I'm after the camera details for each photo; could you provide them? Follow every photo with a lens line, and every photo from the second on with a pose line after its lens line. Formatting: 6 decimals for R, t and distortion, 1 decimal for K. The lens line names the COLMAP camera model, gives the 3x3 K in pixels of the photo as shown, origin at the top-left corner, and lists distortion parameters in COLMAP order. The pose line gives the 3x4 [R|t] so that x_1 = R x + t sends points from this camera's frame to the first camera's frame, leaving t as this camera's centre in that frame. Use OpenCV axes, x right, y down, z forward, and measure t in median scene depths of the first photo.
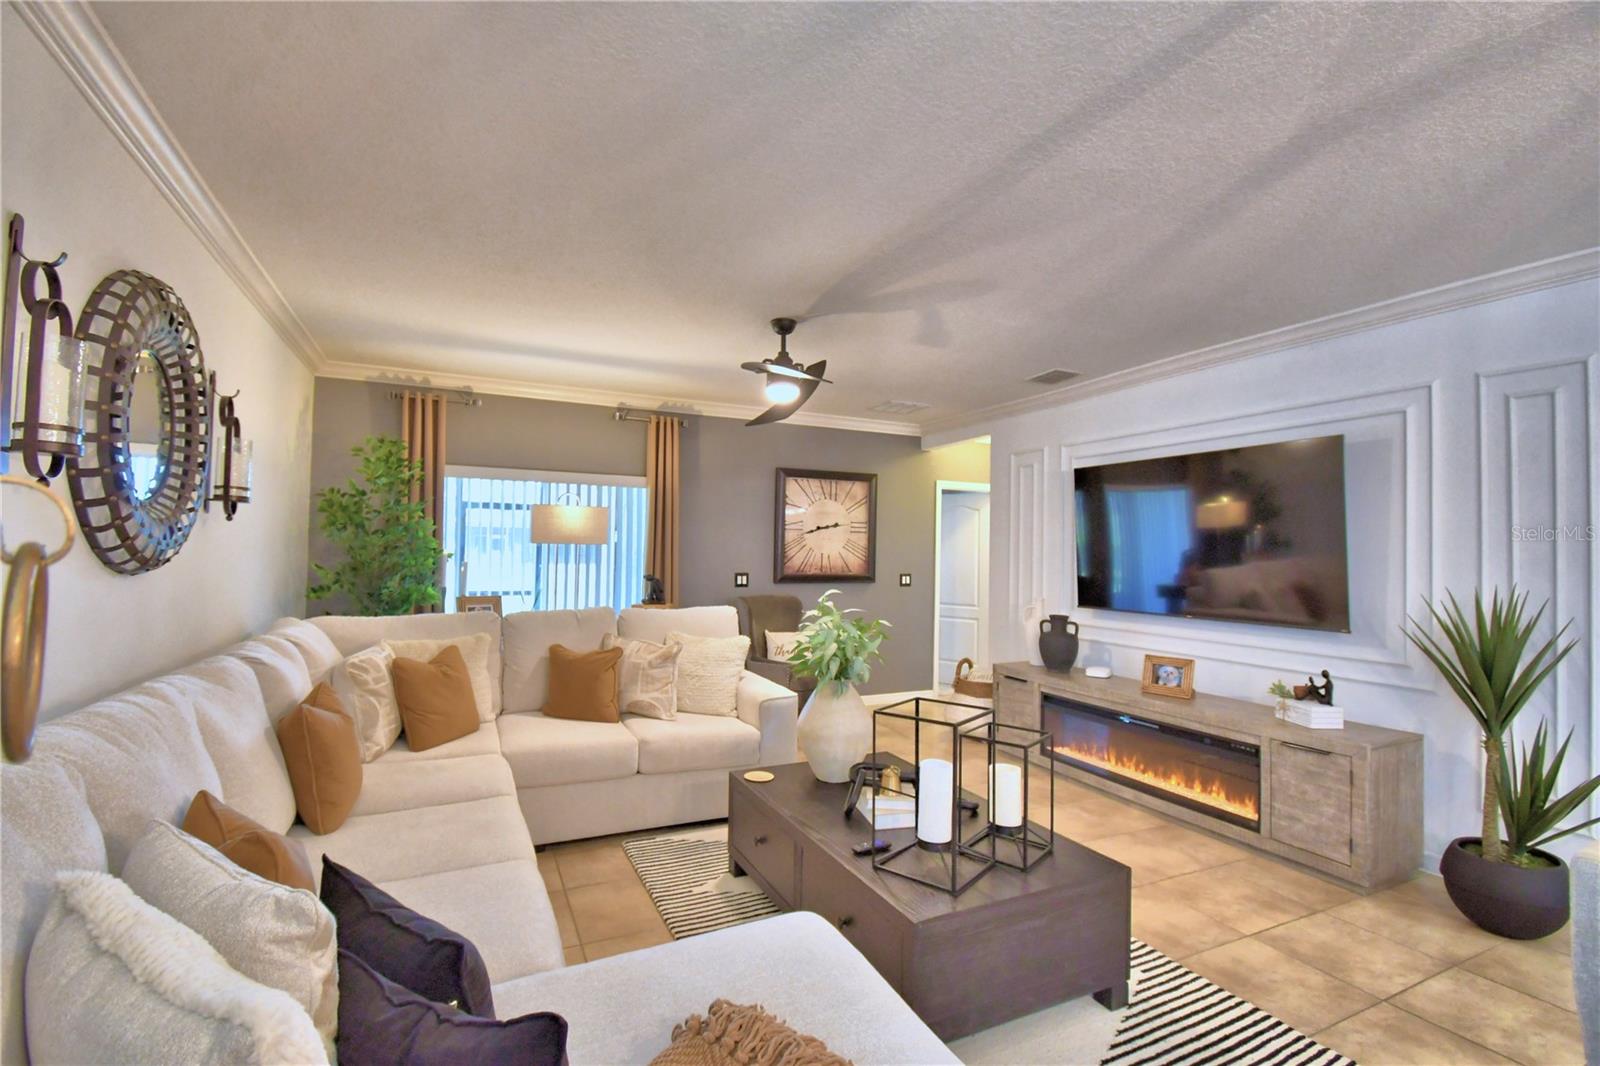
lens RADIAL K [[707.7, 0, 800.0], [0, 707.7, 533.0], [0, 0, 1]] dist [0.020632, -0.028817]
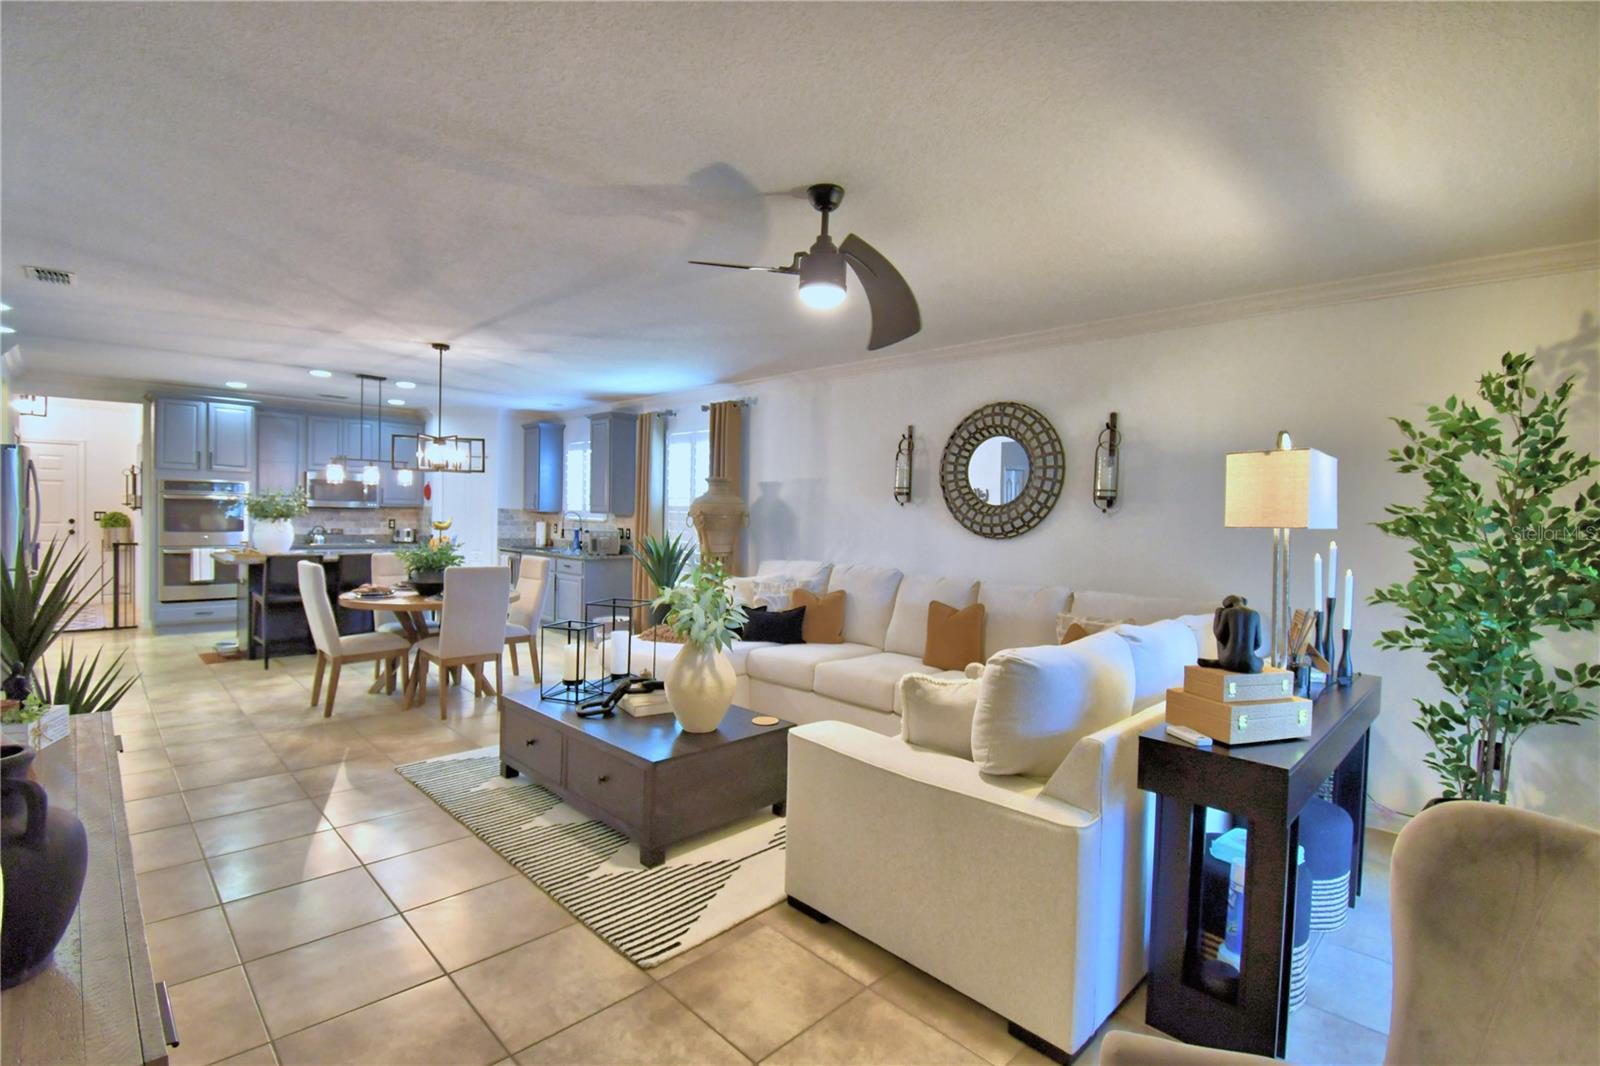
lens RADIAL K [[707.7, 0, 800.0], [0, 707.7, 533.0], [0, 0, 1]] dist [0.020632, -0.028817]
pose [[-0.944237, -0.034812, -0.327423, 0.233342], [-0.035659, 0.999358, -0.003417, 0.040976], [0.327331, 0.008450, -0.944872, 1.810499]]
